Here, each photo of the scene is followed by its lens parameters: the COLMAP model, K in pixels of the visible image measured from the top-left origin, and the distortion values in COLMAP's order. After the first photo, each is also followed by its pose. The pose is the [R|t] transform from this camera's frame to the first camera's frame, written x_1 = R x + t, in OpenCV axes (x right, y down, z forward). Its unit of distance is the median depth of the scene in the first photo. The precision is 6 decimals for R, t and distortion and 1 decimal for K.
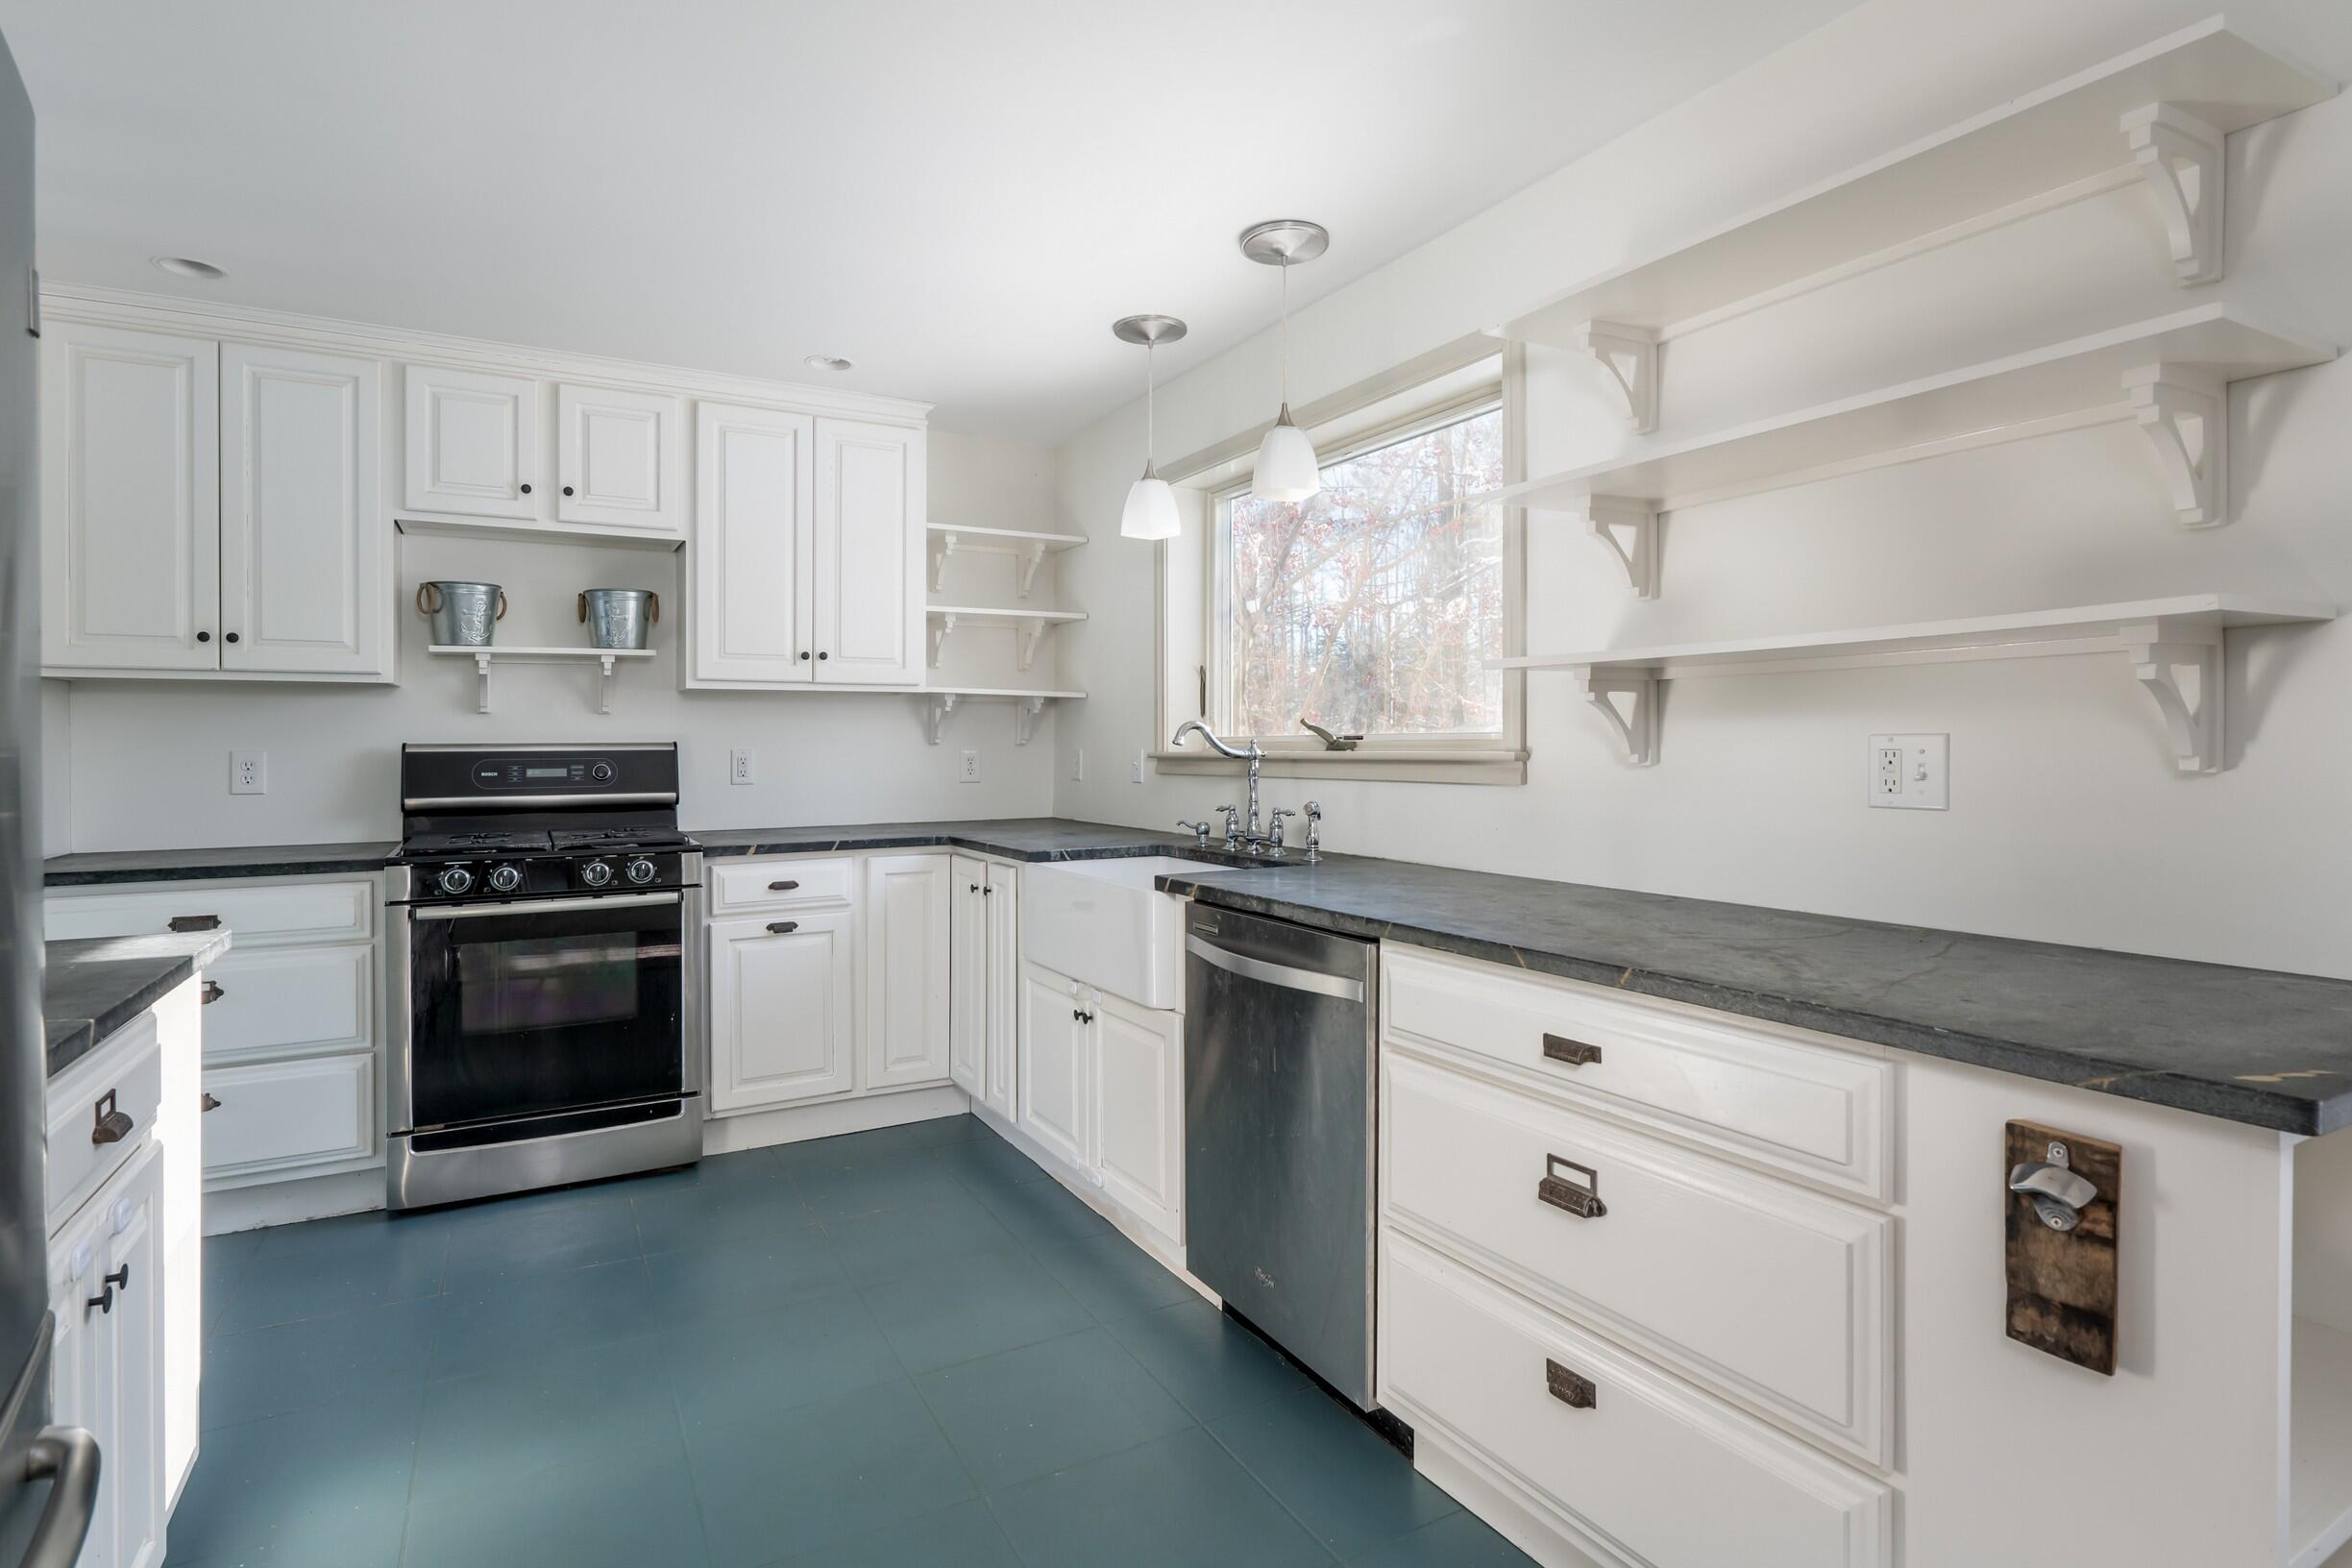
lens RADIAL K [[1175.0, 0, 1172.5], [0, 1175.0, 753.1], [0, 0, 1]] dist [-0.002345, -0.000243]
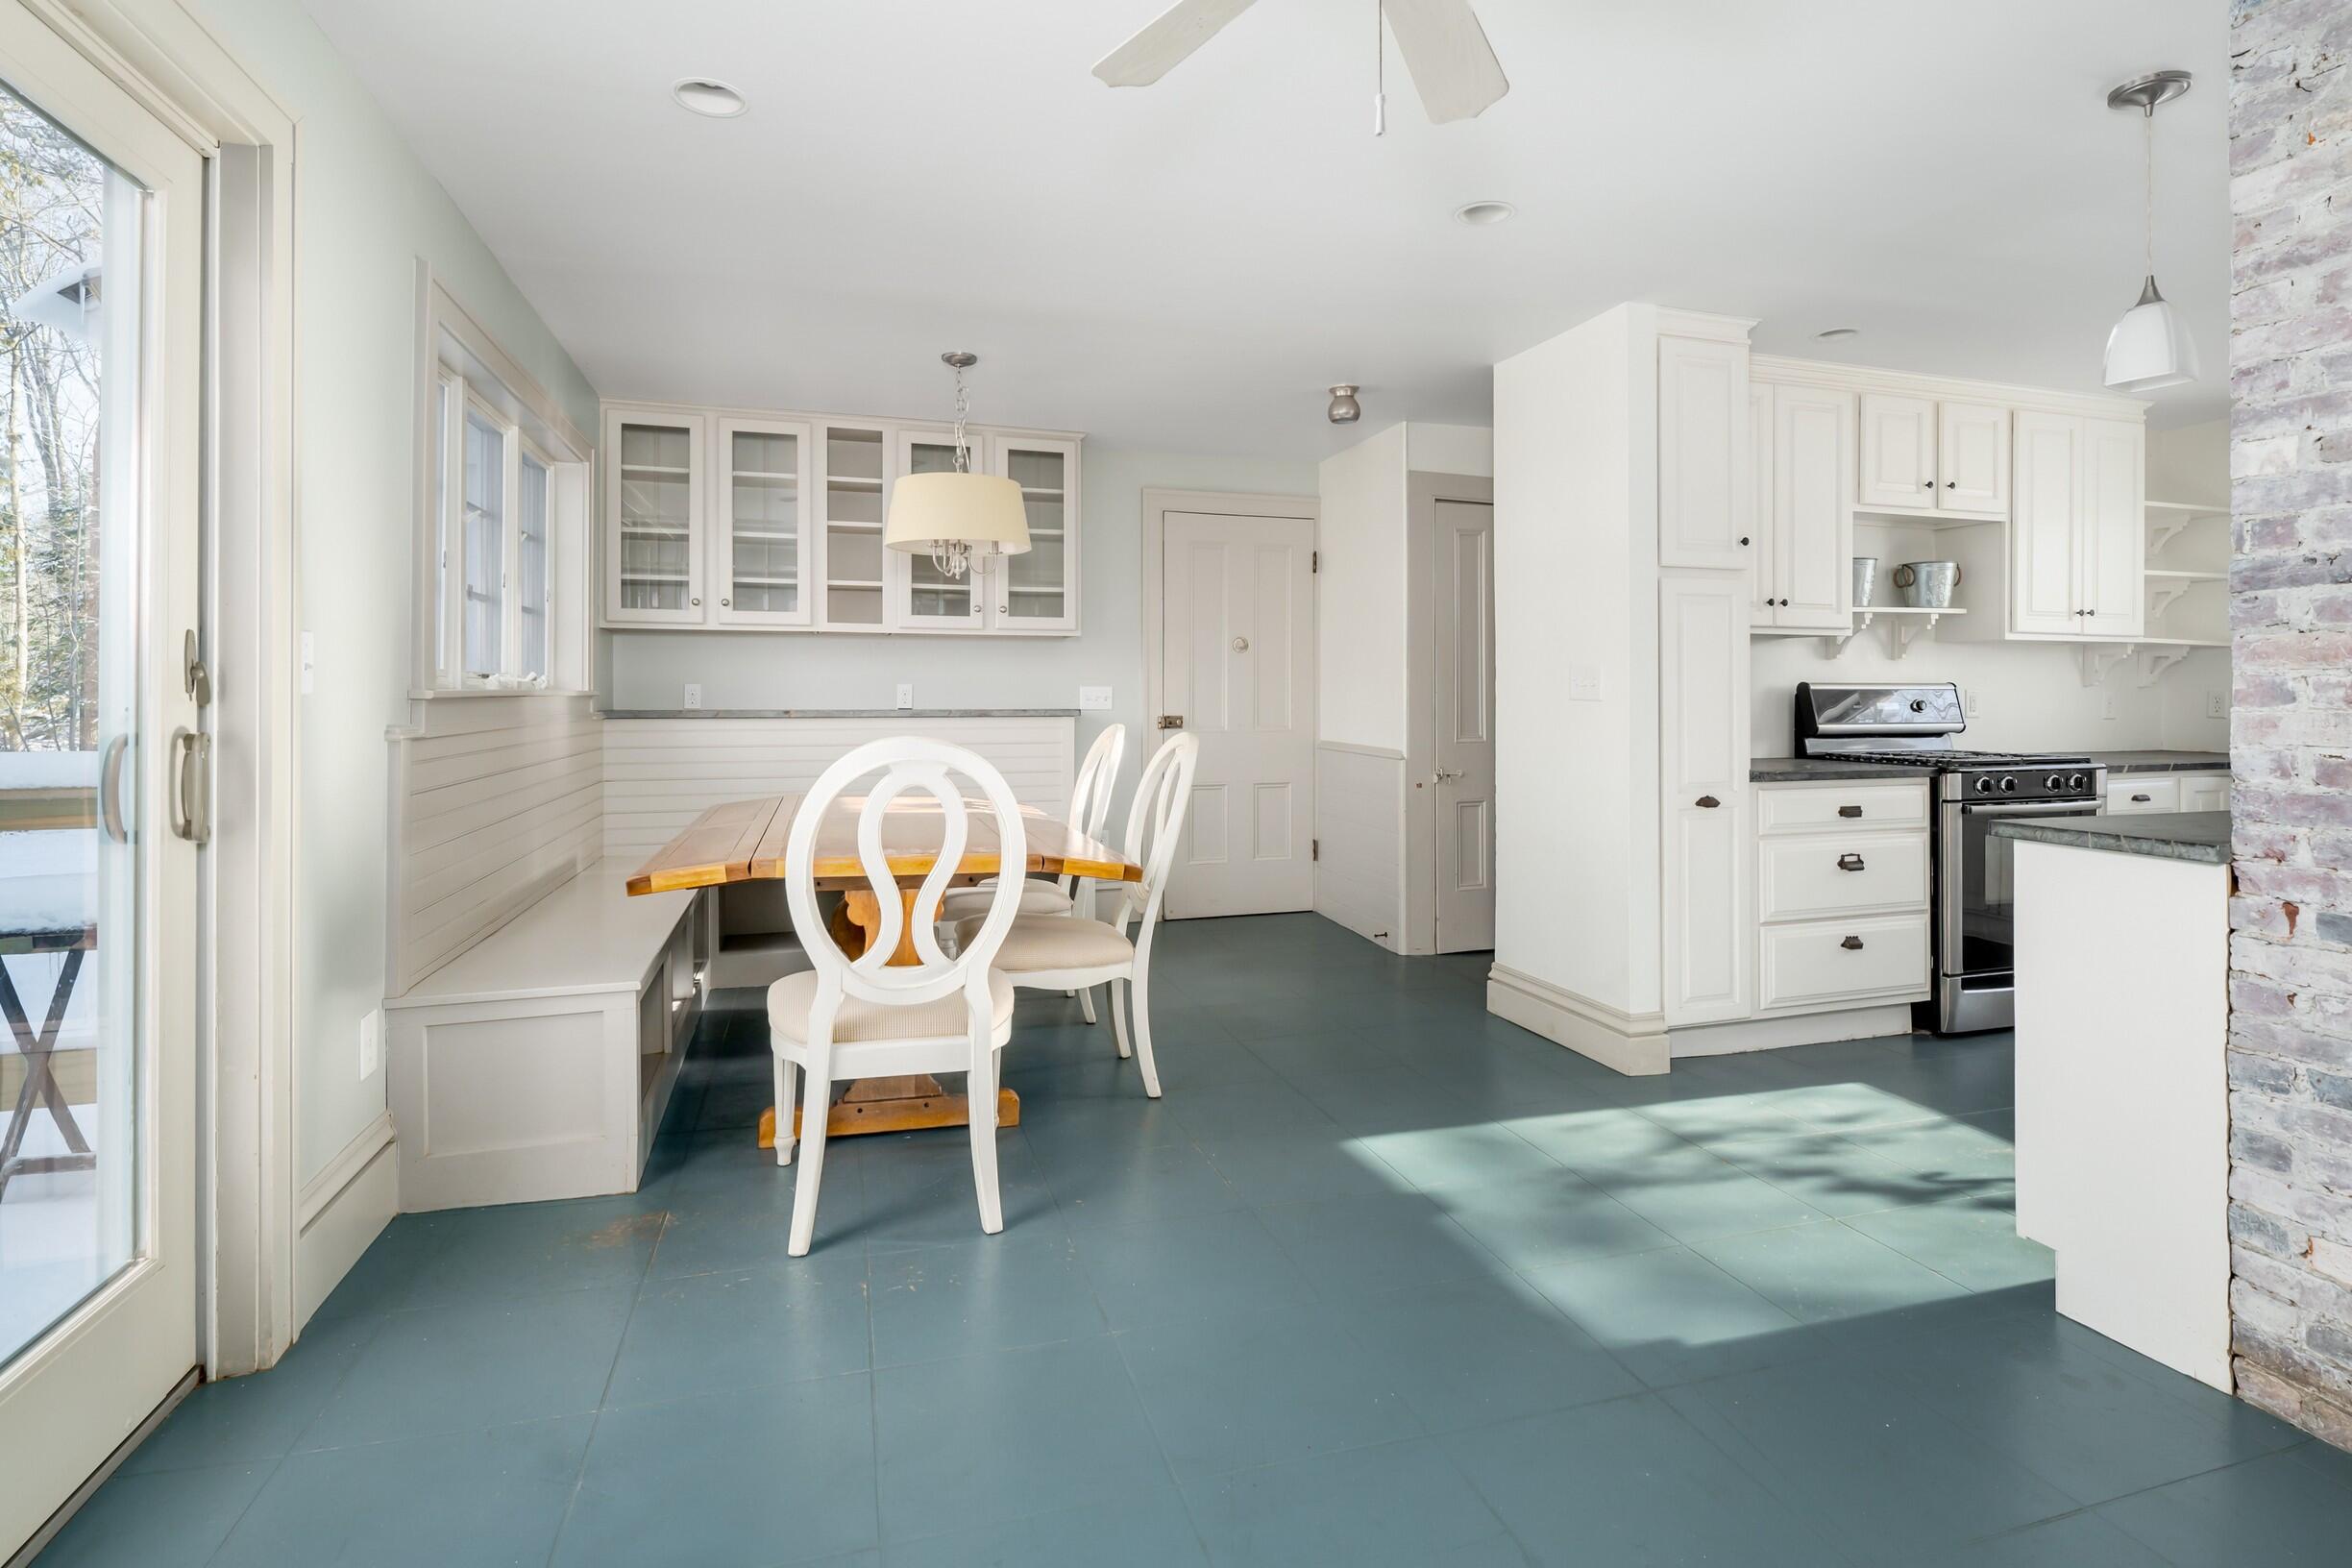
lens RADIAL K [[1184.6, 0, 1198.4], [0, 1184.6, 689.9], [0, 0, 1]] dist [-0.009650, 0.000309]
pose [[0.982692, 0.004319, -0.185197, -1.078847], [-0.006780, 0.999897, -0.012656, 0.020908], [0.185123, 0.013693, 0.982620, -0.408508]]
